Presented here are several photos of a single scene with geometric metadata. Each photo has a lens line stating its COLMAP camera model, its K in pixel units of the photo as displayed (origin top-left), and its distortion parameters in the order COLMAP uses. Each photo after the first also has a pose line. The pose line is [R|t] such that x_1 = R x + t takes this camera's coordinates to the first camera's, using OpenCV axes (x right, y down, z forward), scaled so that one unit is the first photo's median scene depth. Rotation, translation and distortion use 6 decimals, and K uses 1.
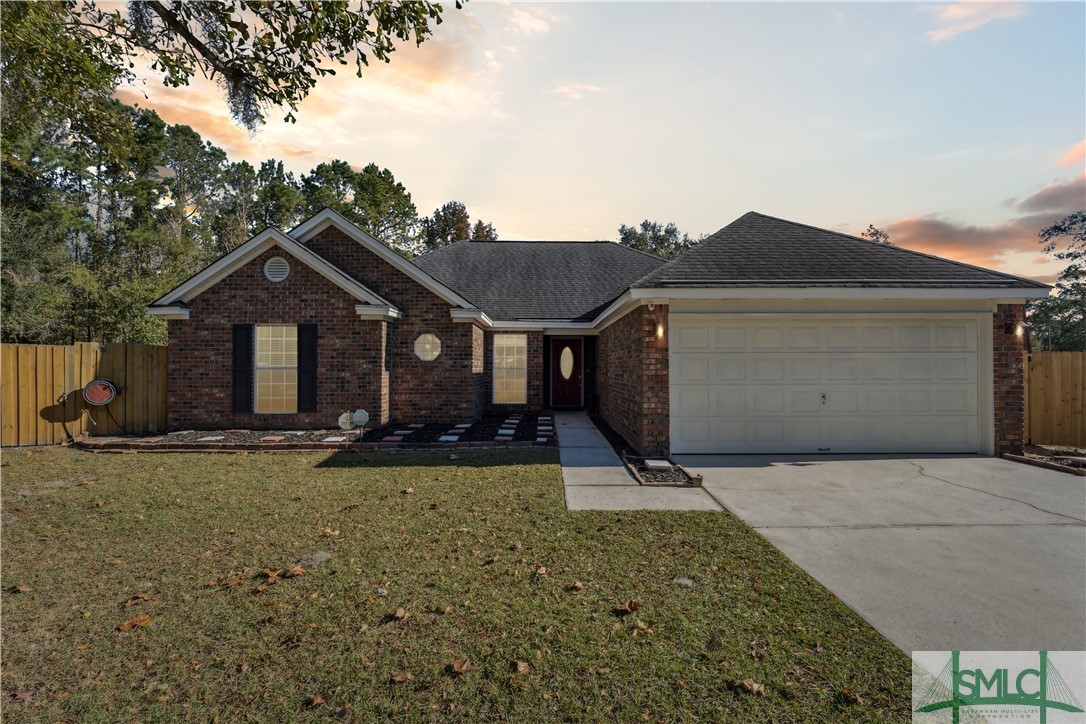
lens RADIAL K [[505.0, 0, 543.0], [0, 505.0, 362.0], [0, 0, 1]] dist [-0.000371, -0.000324]
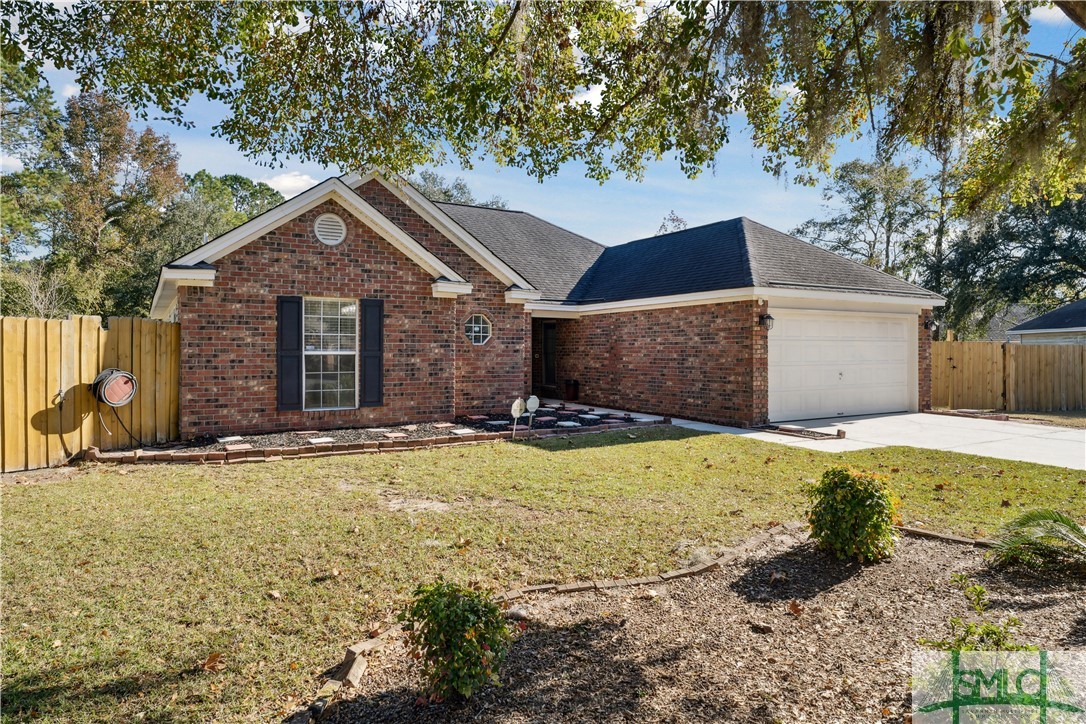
lens RADIAL K [[679.9, 0, 543.0], [0, 679.9, 362.0], [0, 0, 1]] dist [-0.001020, 0.000994]
pose [[0.858115, -0.007731, 0.513399, -0.797859], [-0.004054, 0.999753, 0.021831, 0.001263], [-0.513441, -0.020815, 0.857873, -0.099819]]
